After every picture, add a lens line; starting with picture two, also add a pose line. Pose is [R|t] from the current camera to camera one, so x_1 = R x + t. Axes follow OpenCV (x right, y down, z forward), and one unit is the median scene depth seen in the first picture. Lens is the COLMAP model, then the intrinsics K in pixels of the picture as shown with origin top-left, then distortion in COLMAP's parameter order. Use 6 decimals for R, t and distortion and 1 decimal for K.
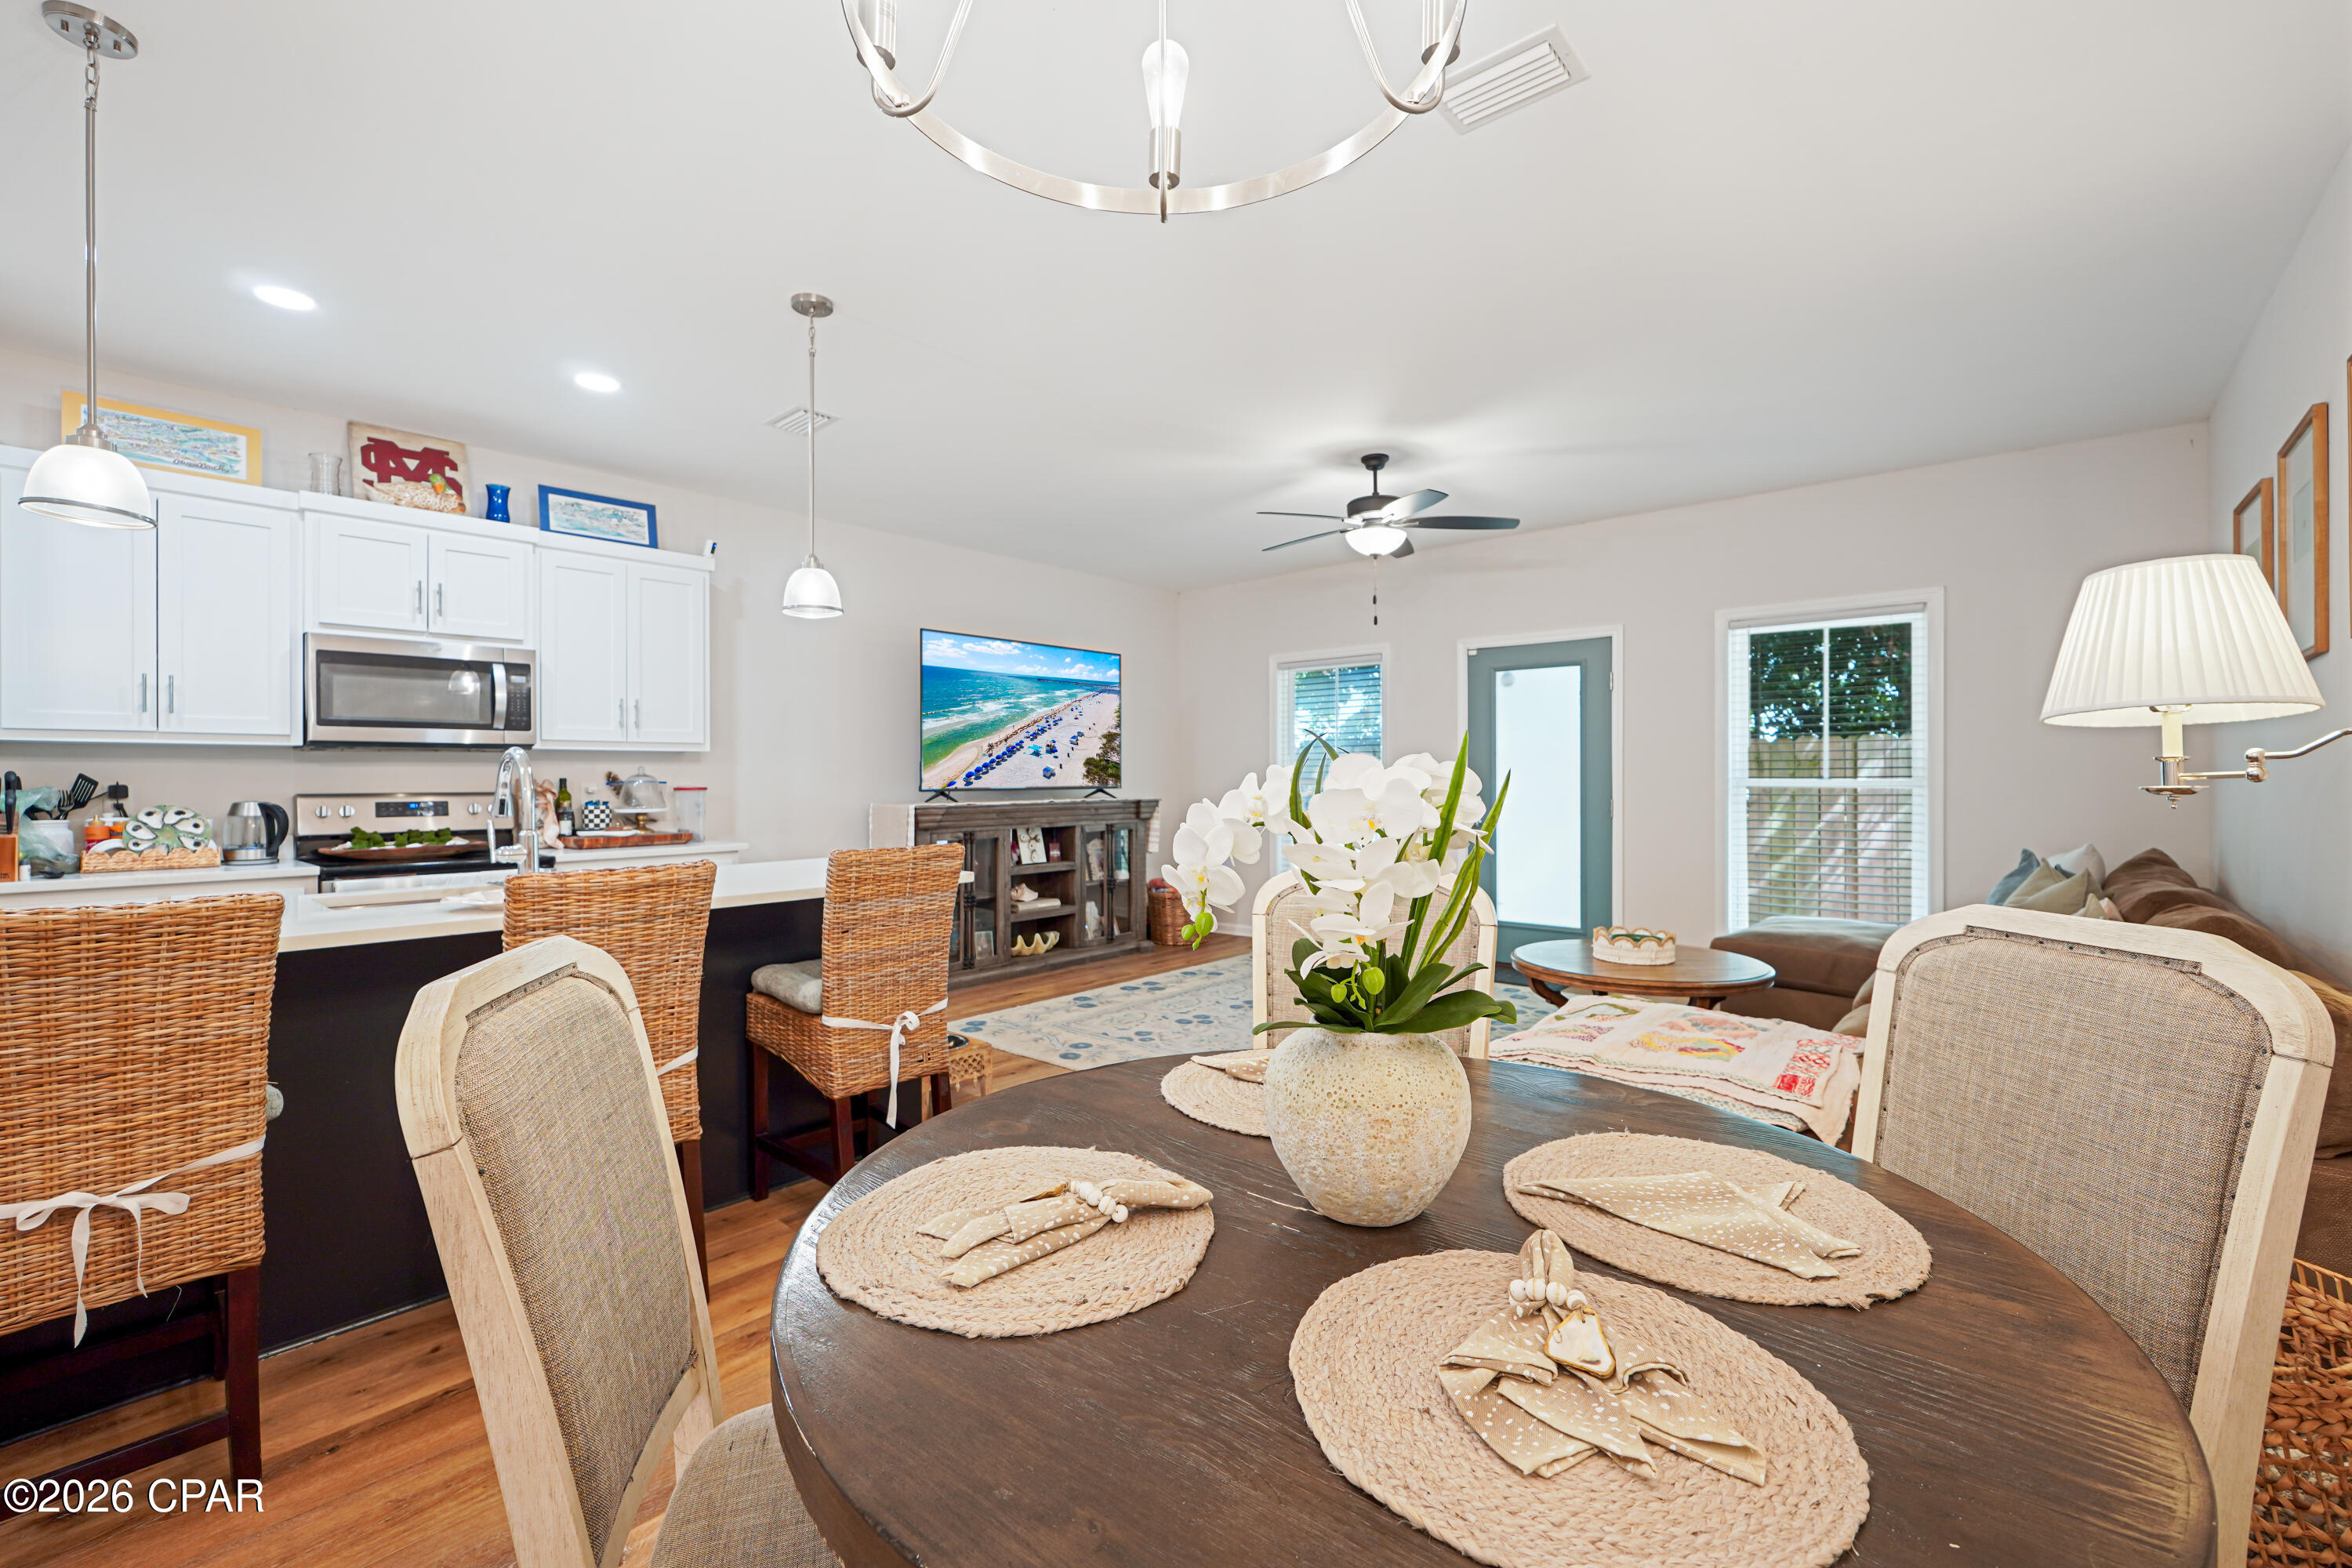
lens RADIAL K [[1001.1, 0, 1190.5], [0, 1001.1, 771.6], [0, 0, 1]] dist [-0.017746, 0.006588]
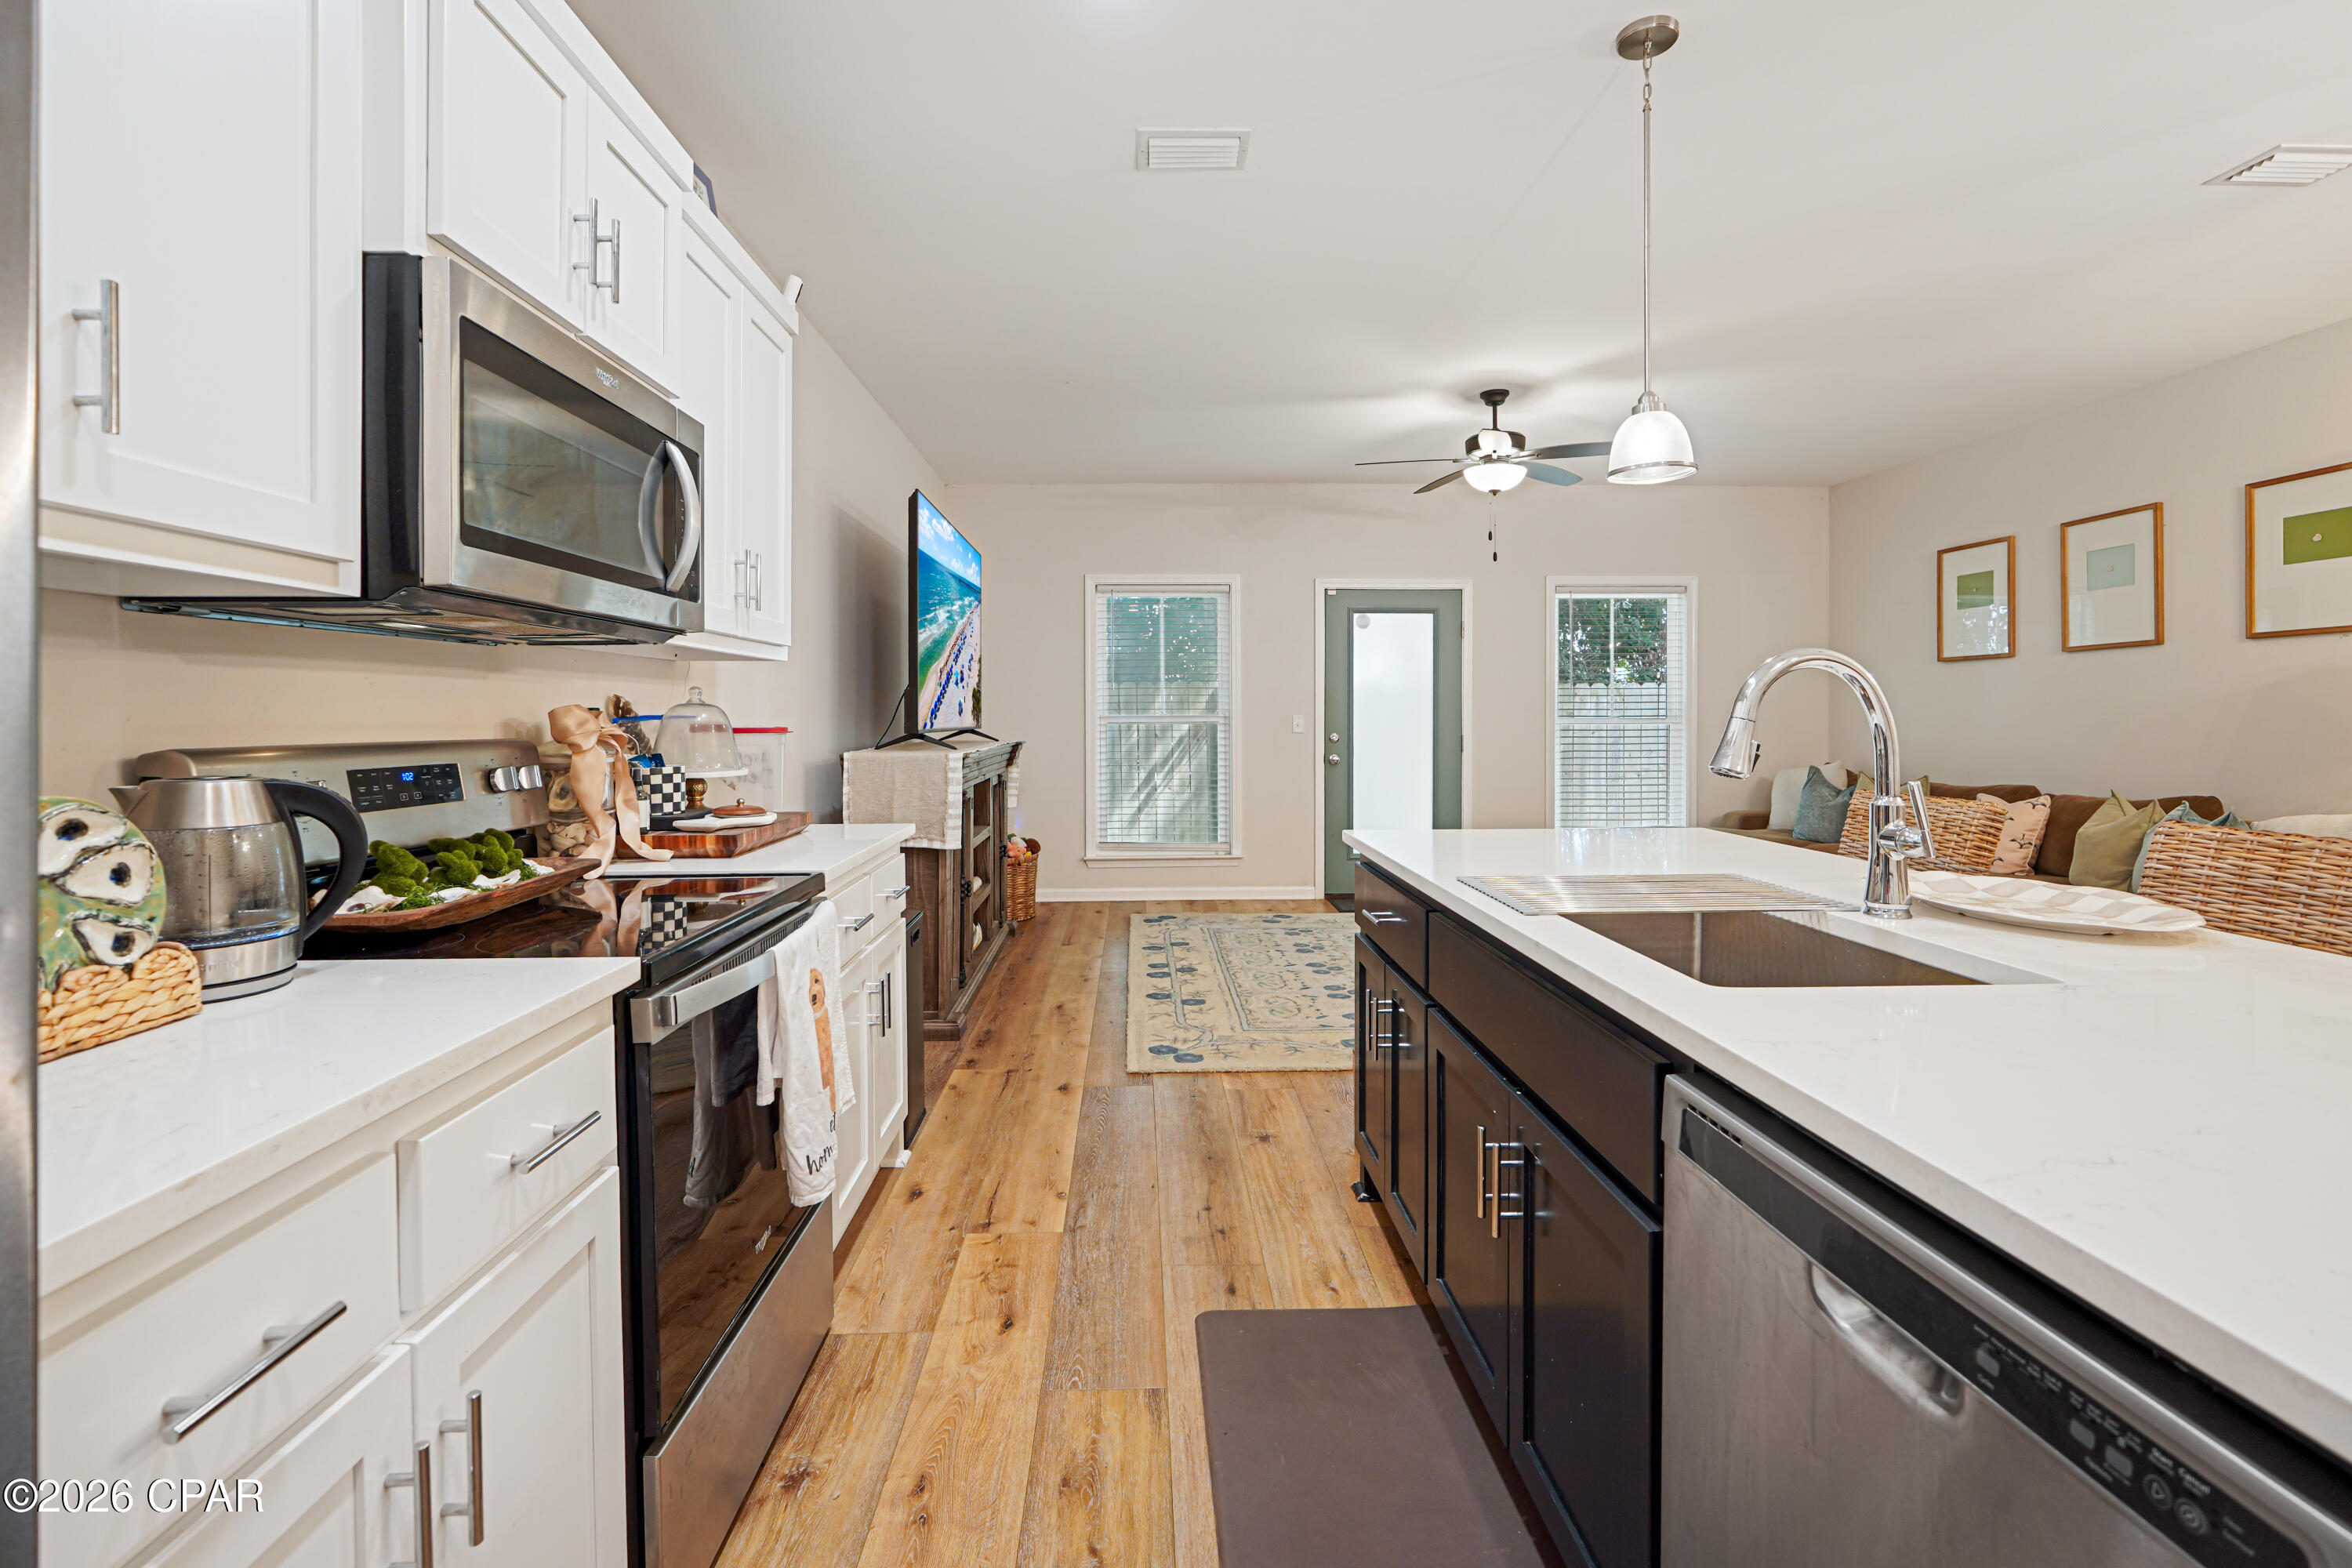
lens RADIAL K [[1001.1, 0, 1164.7], [0, 1001.1, 725.0], [0, 0, 1]] dist [-0.017746, 0.006588]
pose [[0.746162, -0.005013, 0.665746, -0.539062], [-0.003751, 0.999924, 0.011734, 0.004314], [-0.665754, -0.011253, 0.746086, 0.353337]]
